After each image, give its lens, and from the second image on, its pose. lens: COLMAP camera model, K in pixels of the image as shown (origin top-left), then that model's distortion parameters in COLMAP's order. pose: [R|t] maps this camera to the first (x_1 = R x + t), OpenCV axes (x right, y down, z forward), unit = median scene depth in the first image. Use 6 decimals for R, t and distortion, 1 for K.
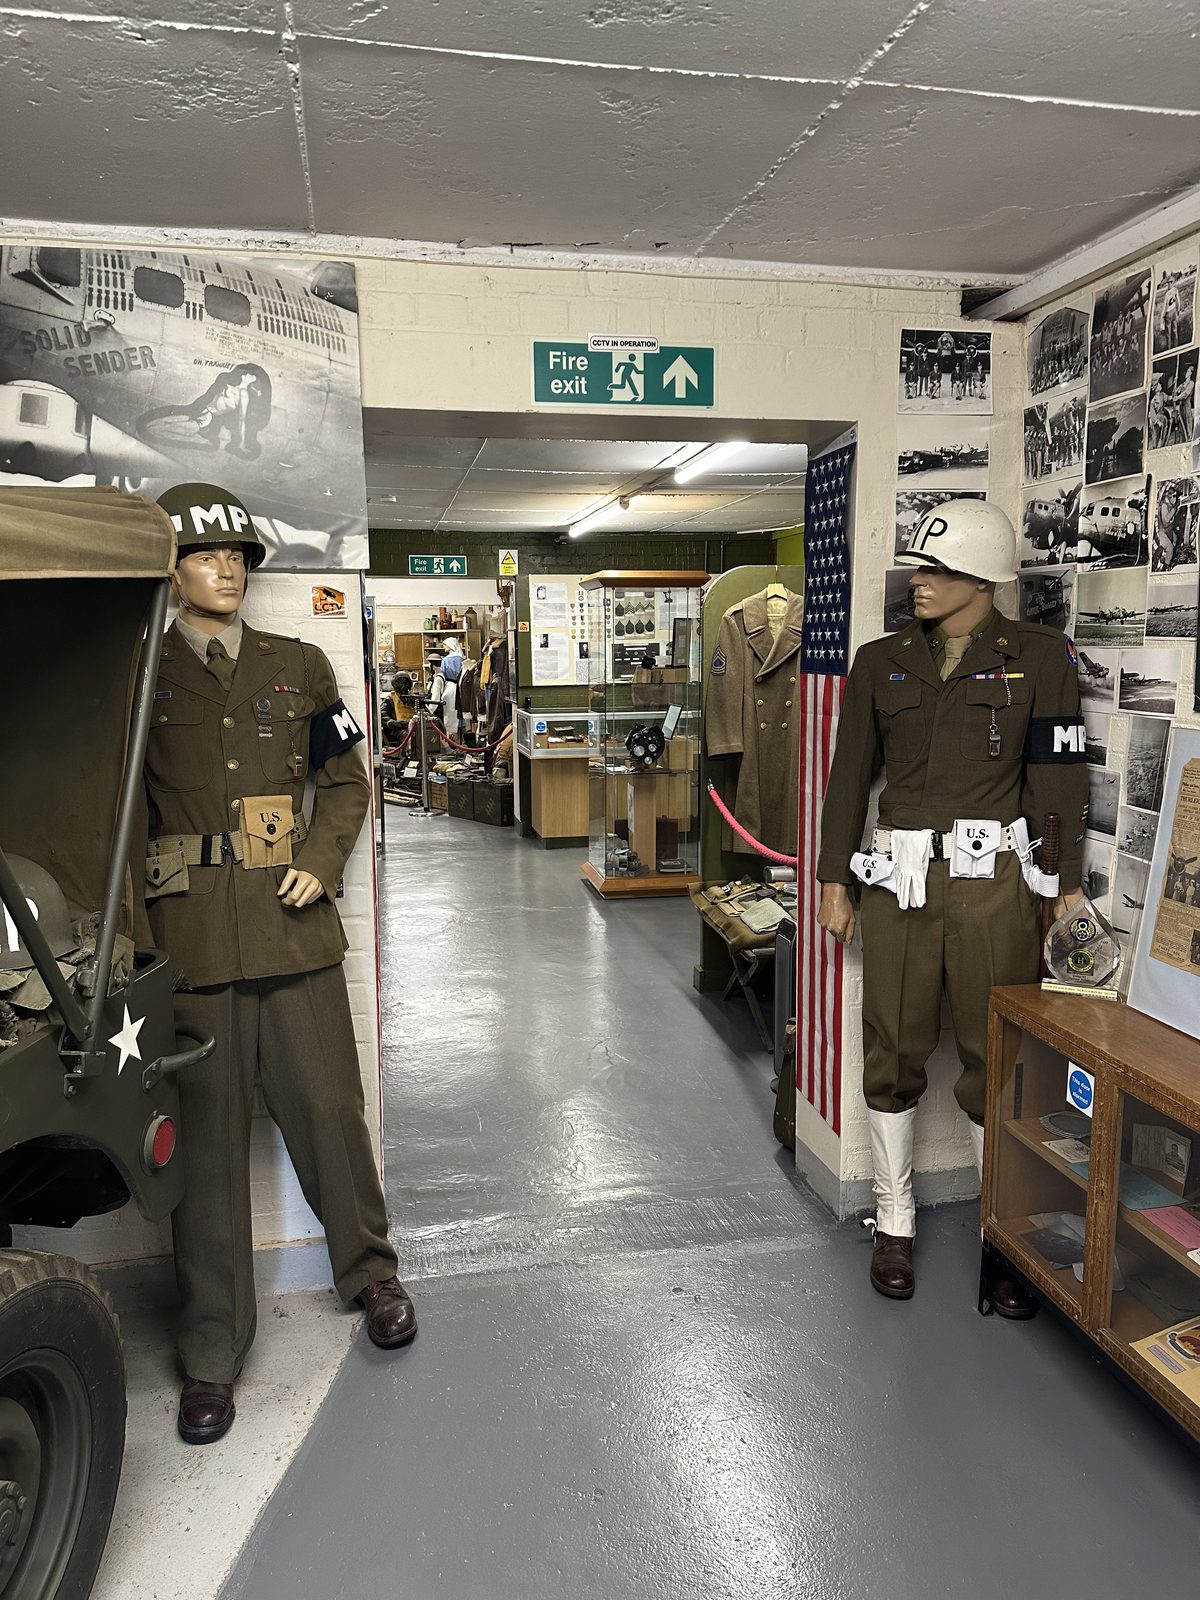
lens RADIAL K [[1147.2, 0, 603.8], [0, 1147.2, 800.5], [0, 0, 1]] dist [0.020579, -0.017903]
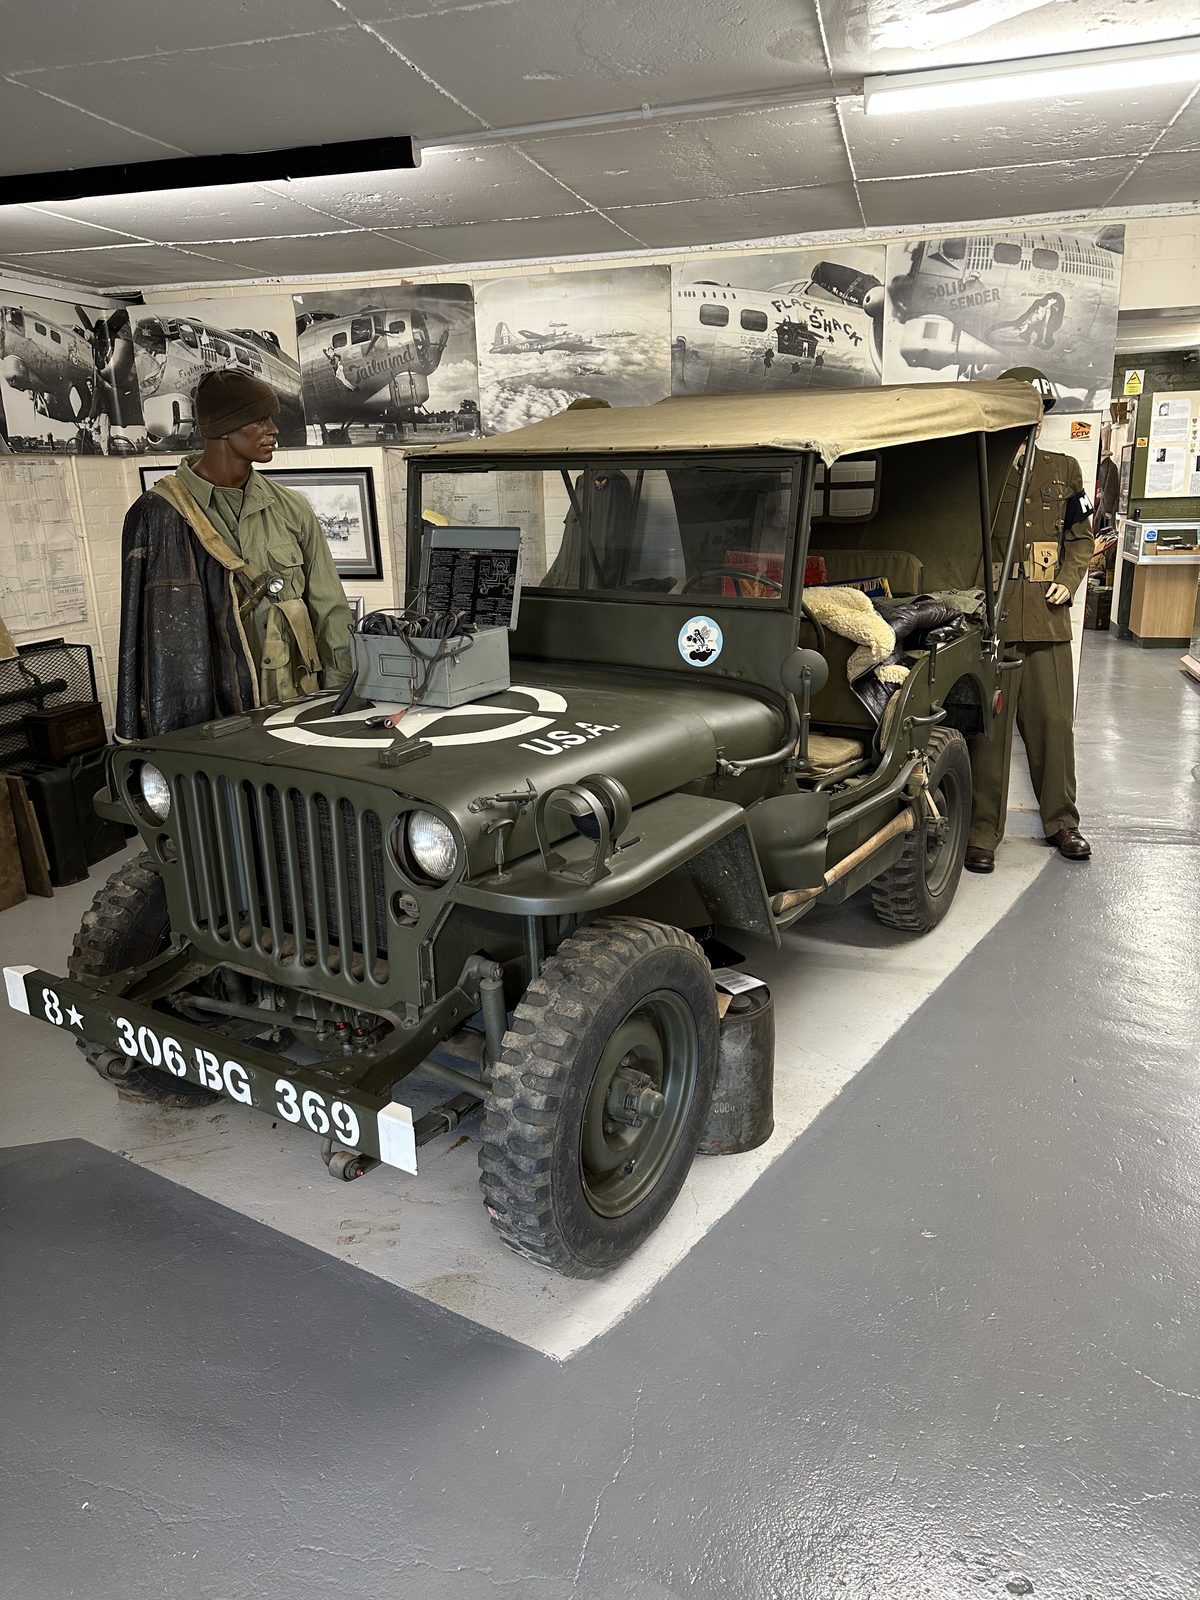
lens RADIAL K [[1147.2, 0, 597.9], [0, 1147.2, 801.4], [0, 0, 1]] dist [0.020579, -0.017903]
pose [[0.895163, 0.102909, -0.433696, -0.085509], [-0.038610, 0.987229, 0.154561, 0.139620], [0.444063, -0.121612, 0.887704, -0.945223]]
